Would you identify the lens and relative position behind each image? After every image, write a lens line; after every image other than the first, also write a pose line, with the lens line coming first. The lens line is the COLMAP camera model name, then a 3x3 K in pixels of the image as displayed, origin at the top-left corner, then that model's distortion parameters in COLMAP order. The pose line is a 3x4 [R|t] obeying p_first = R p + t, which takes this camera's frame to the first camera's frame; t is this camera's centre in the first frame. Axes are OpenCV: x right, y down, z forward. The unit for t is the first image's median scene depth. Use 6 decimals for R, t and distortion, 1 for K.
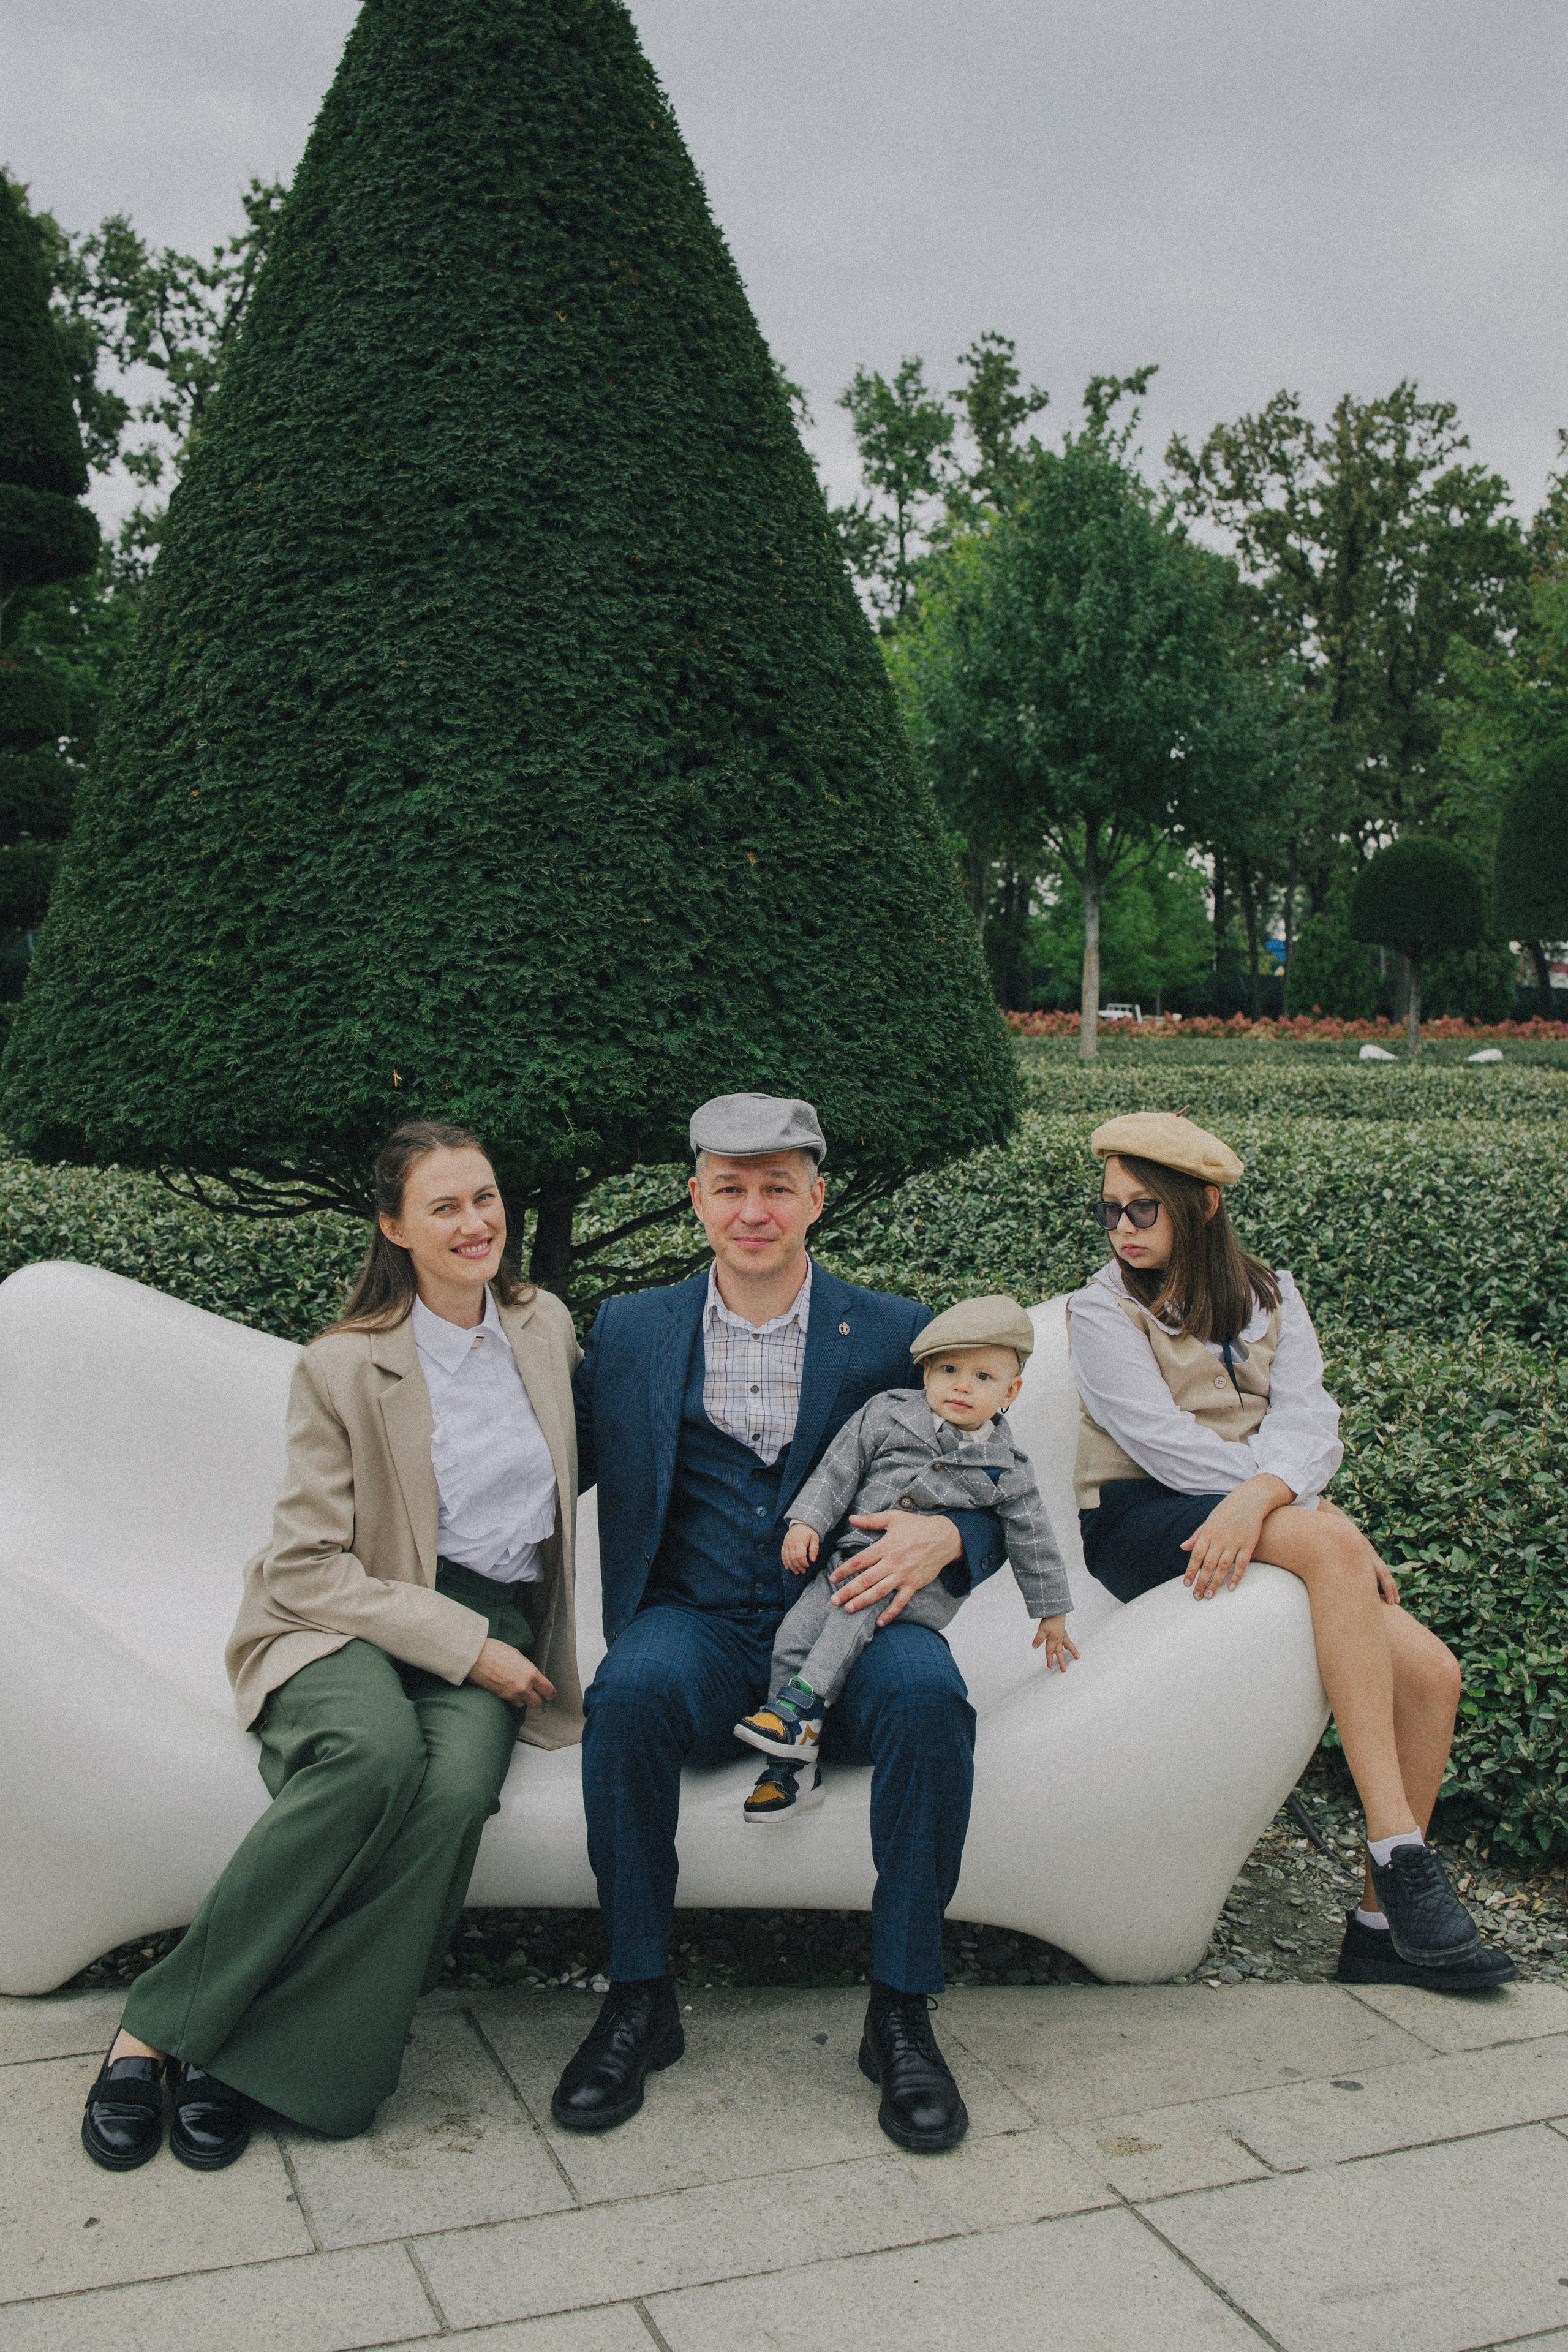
lens RADIAL K [[2601.0, 0, 780.3], [0, 2601.0, 1250.3], [0, 0, 1]] dist [-0.137323, 0.000000]
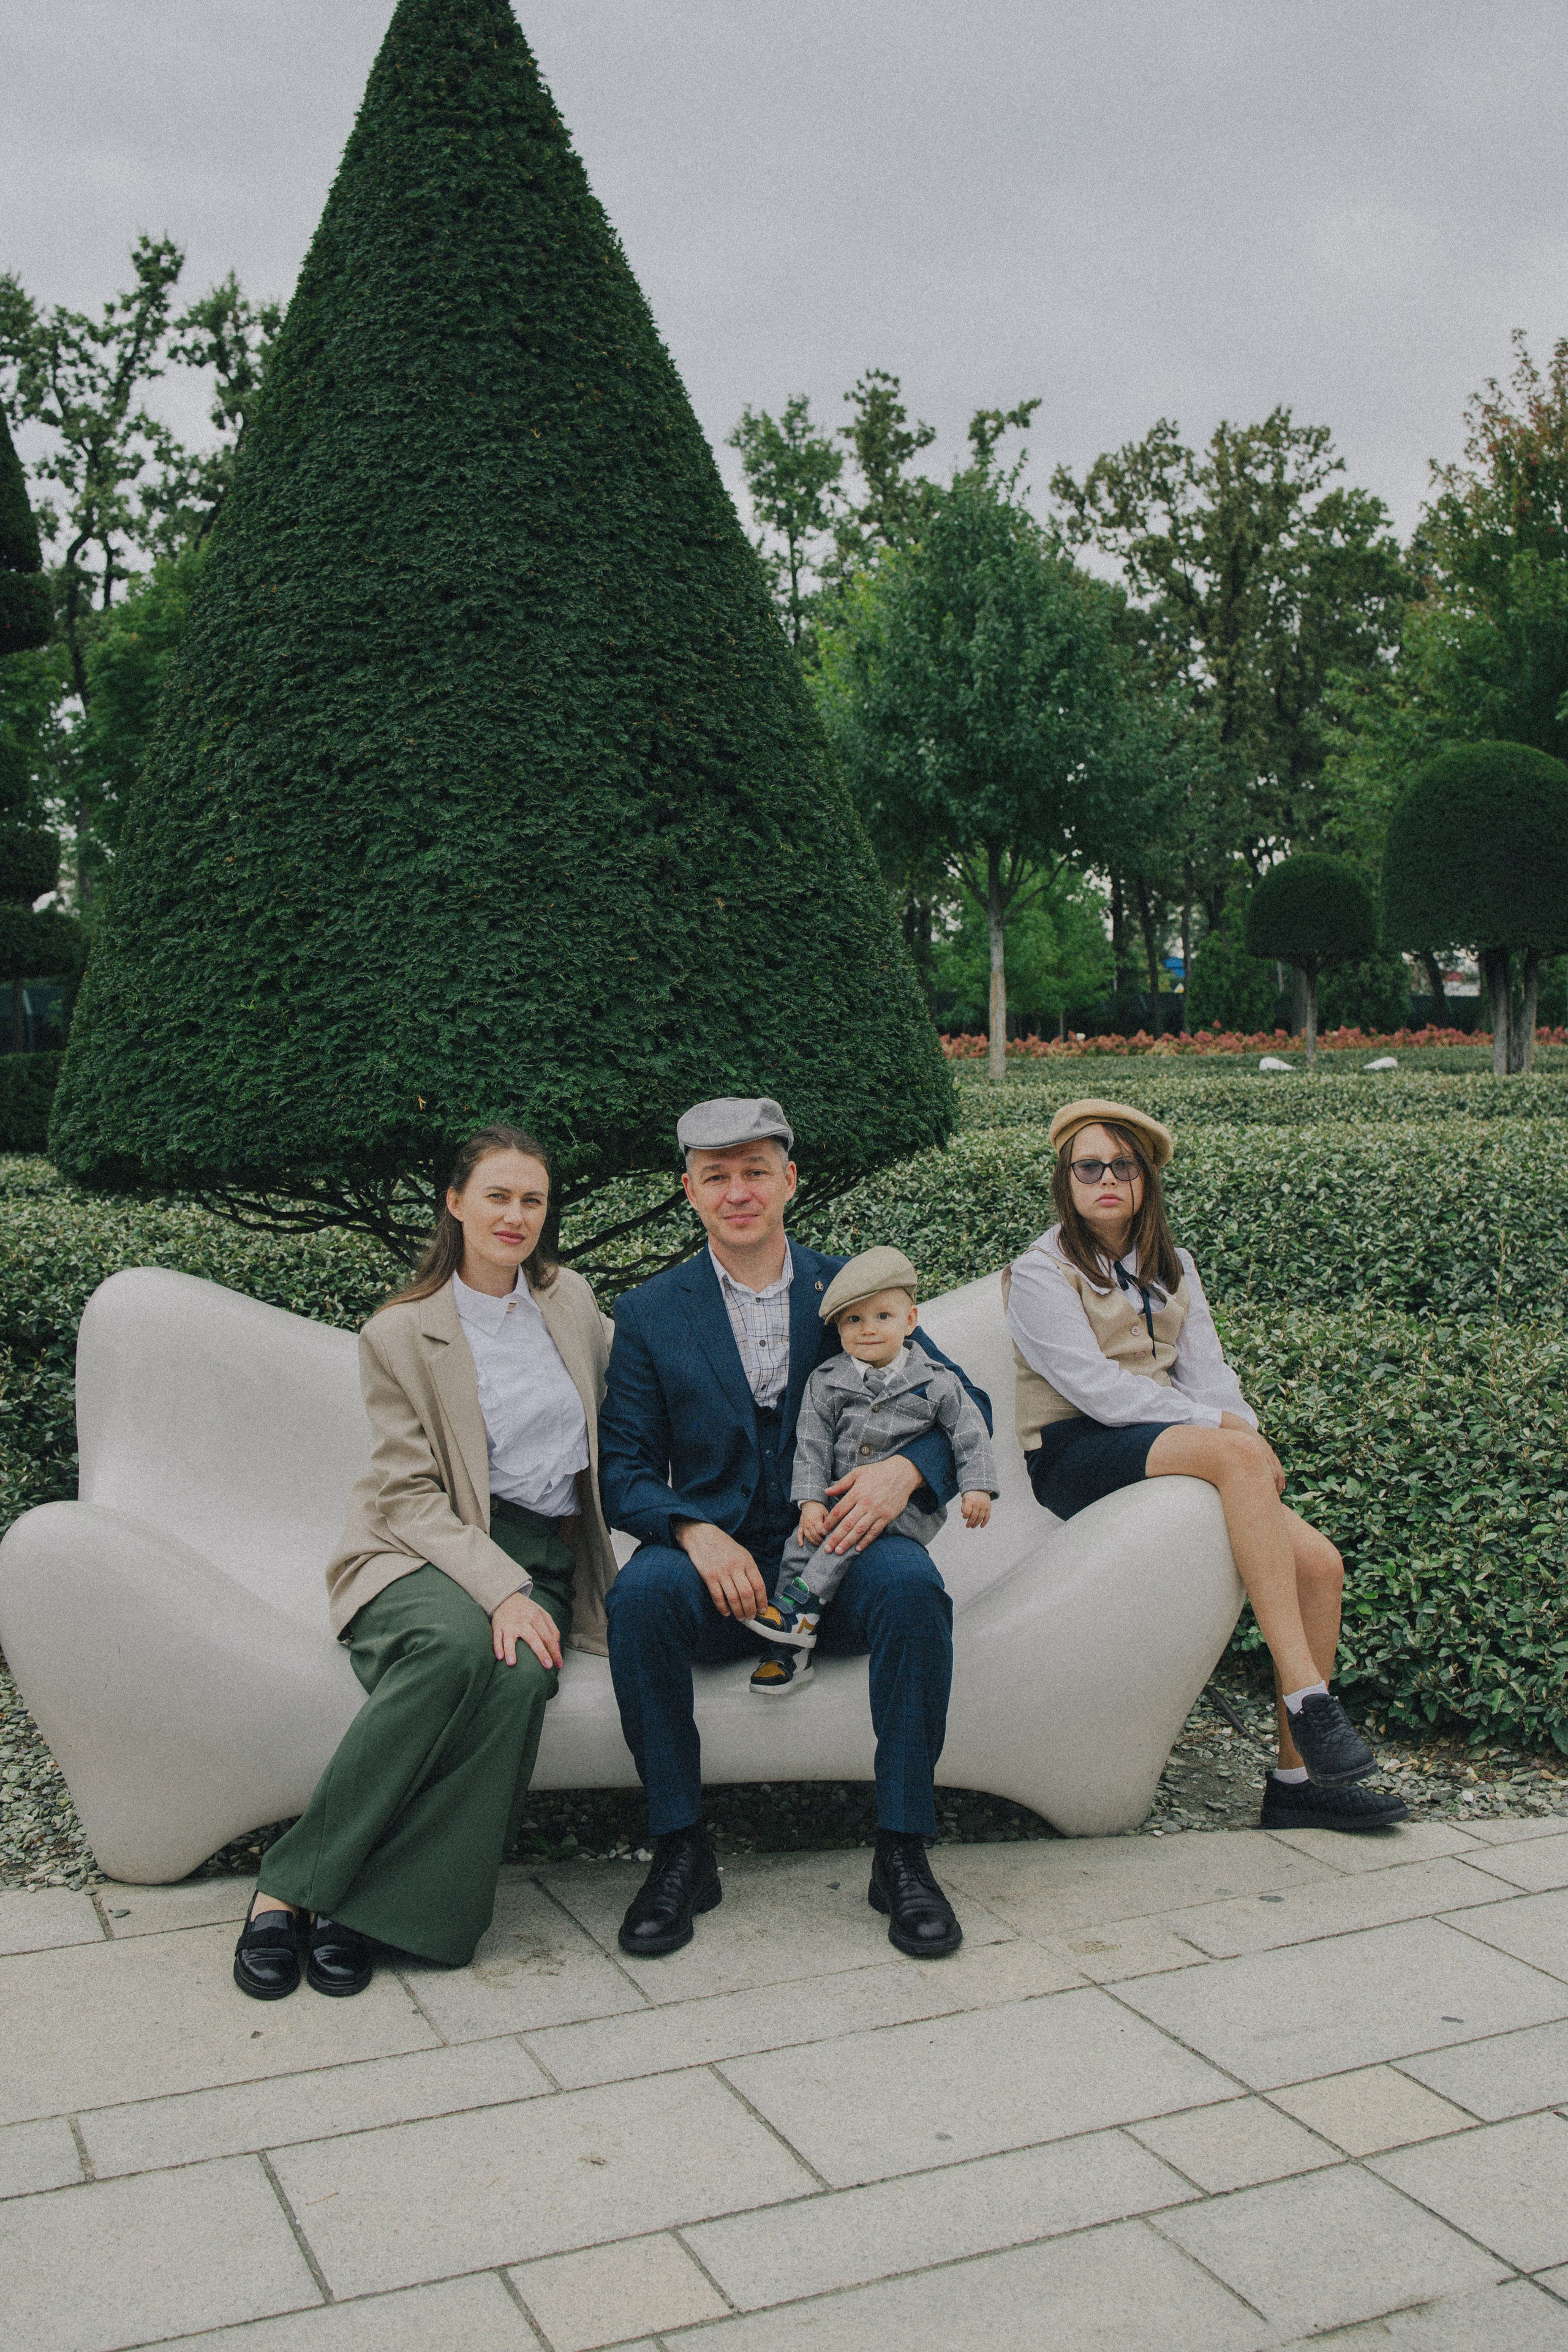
lens RADIAL K [[2601.0, 0, 815.7], [0, 2601.0, 1236.8], [0, 0, 1]] dist [-0.137323, 0.000000]
pose [[0.998251, -0.034613, 0.047934, -0.027826], [0.035432, 0.999238, -0.016349, 0.016749], [-0.047332, 0.018018, 0.998717, -0.144581]]
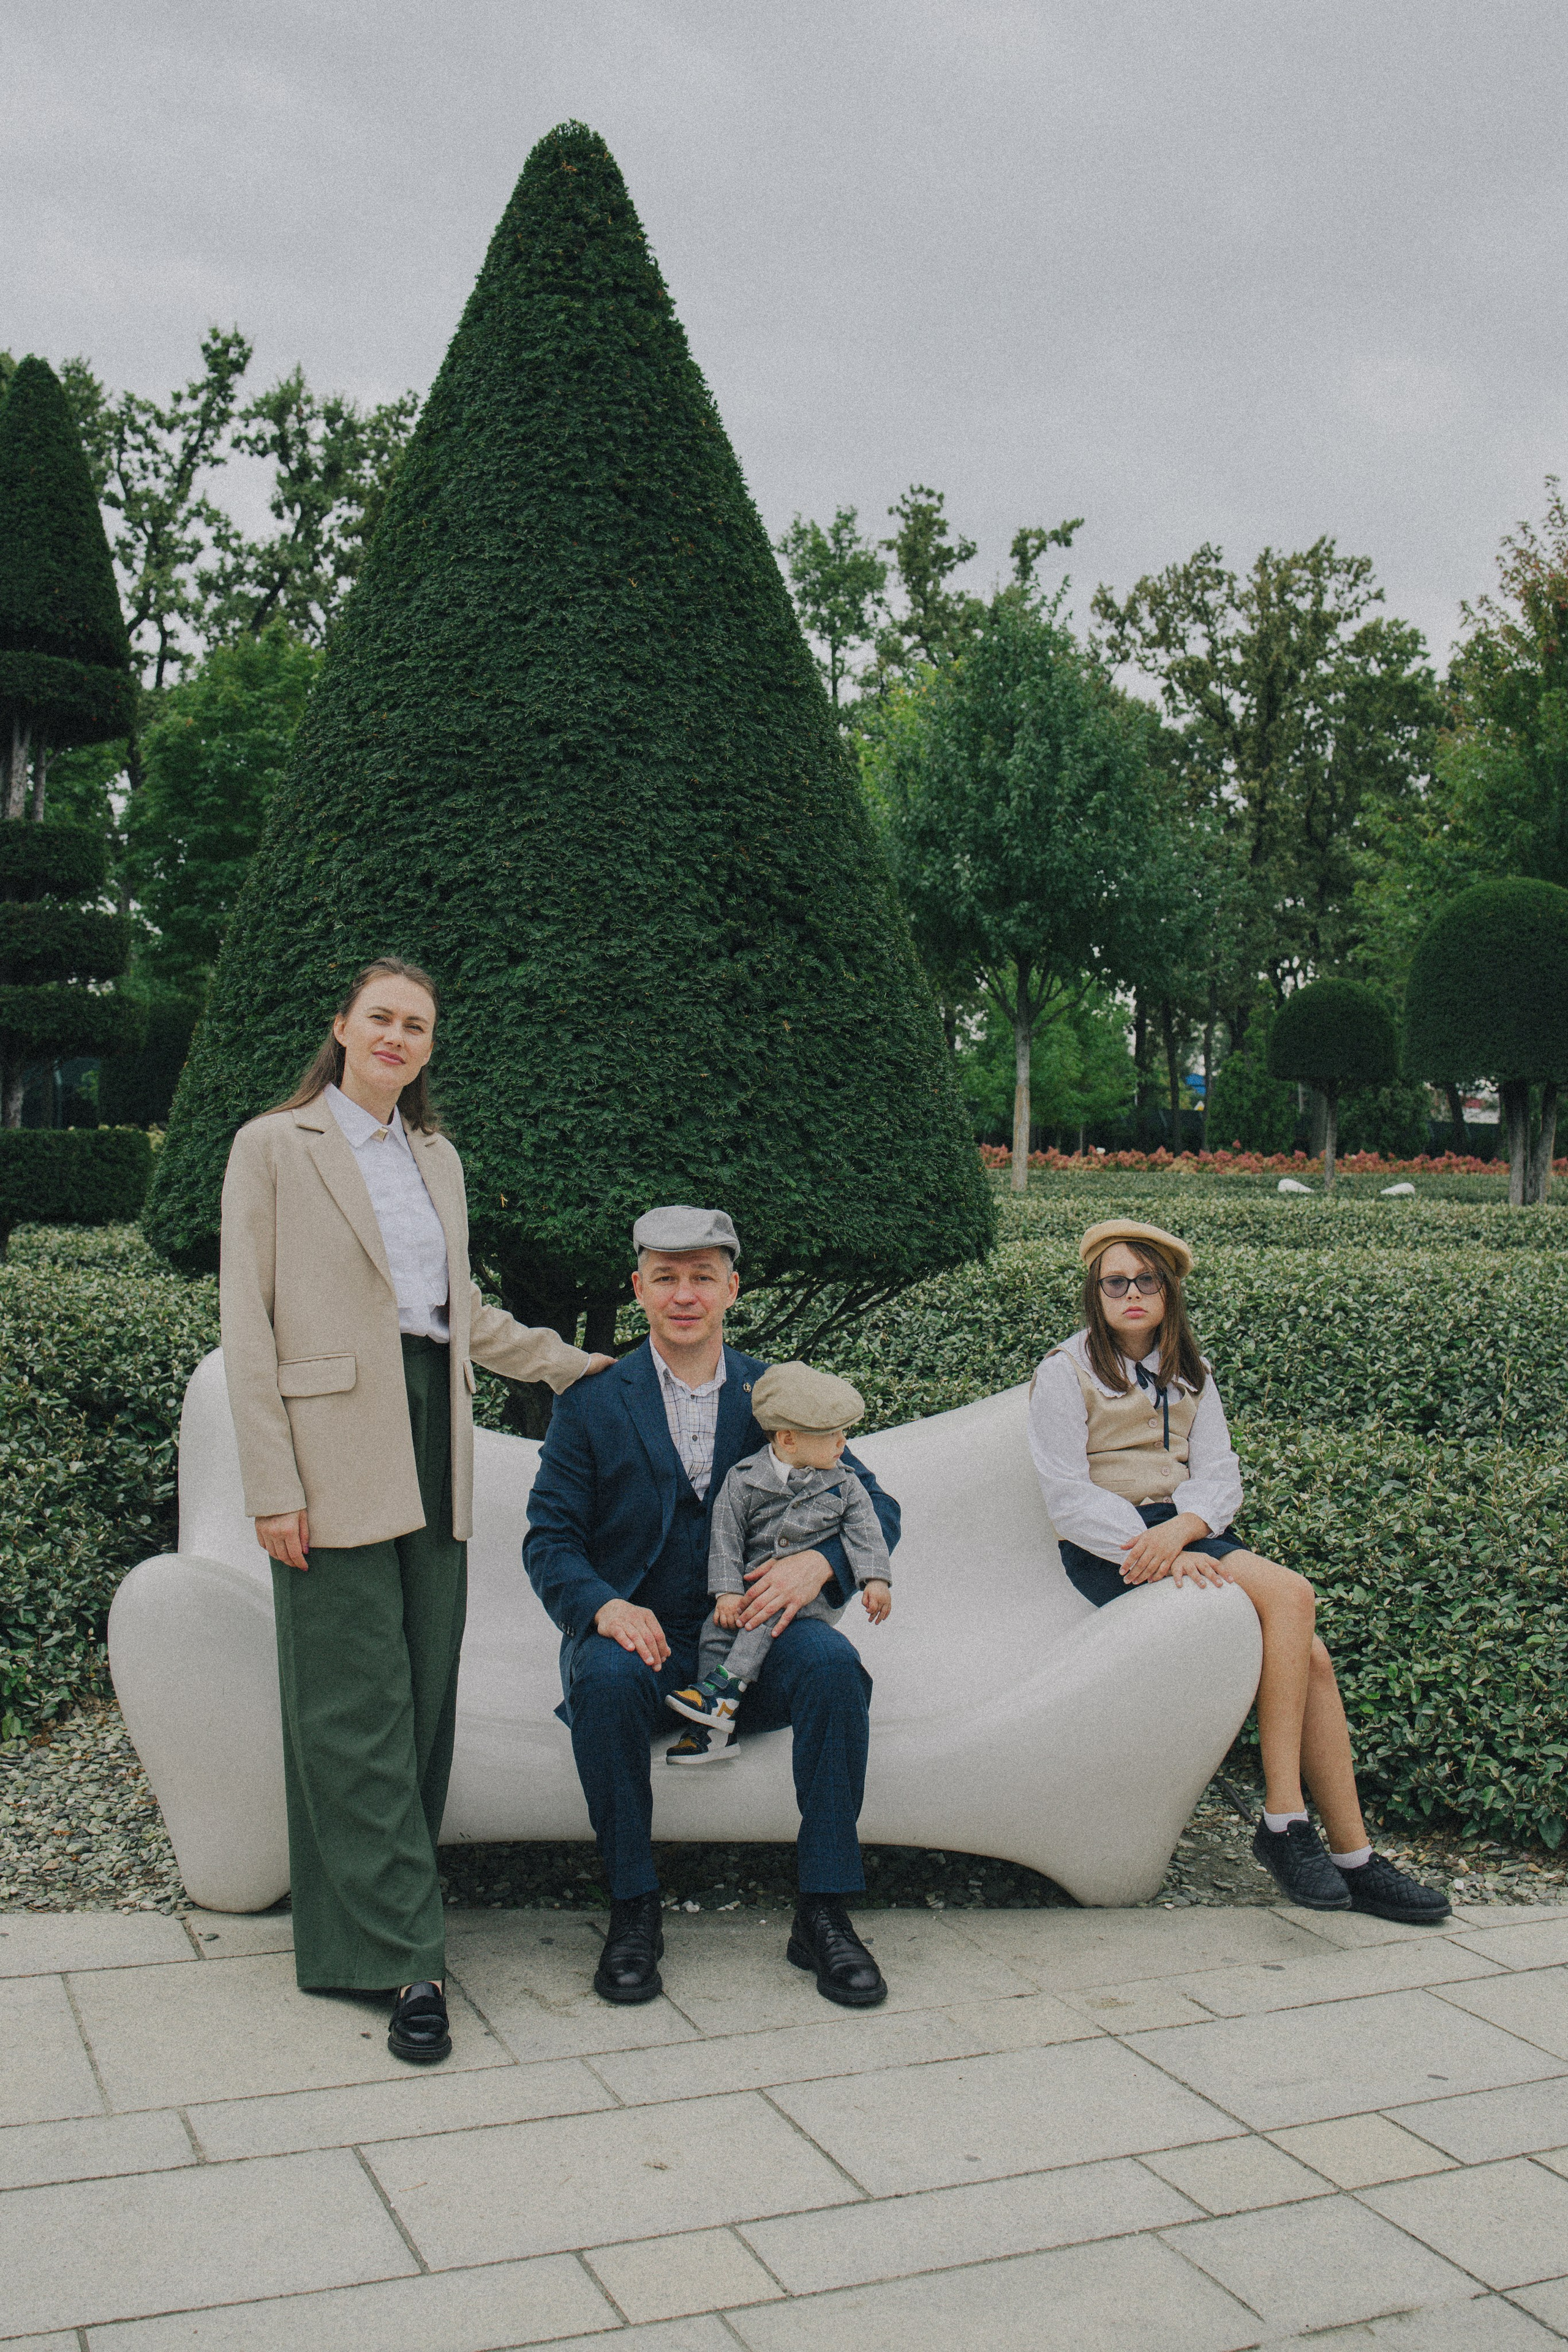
lens RADIAL K [[2601.0, 0, 808.1], [0, 2601.0, 1178.7], [0, 0, 1]] dist [-0.137323, 0.000000]
pose [[0.999149, 0.008763, 0.040301, -0.048657], [-0.005613, 0.996966, -0.077632, 0.017396], [-0.040859, 0.077339, 0.996167, -0.221288]]
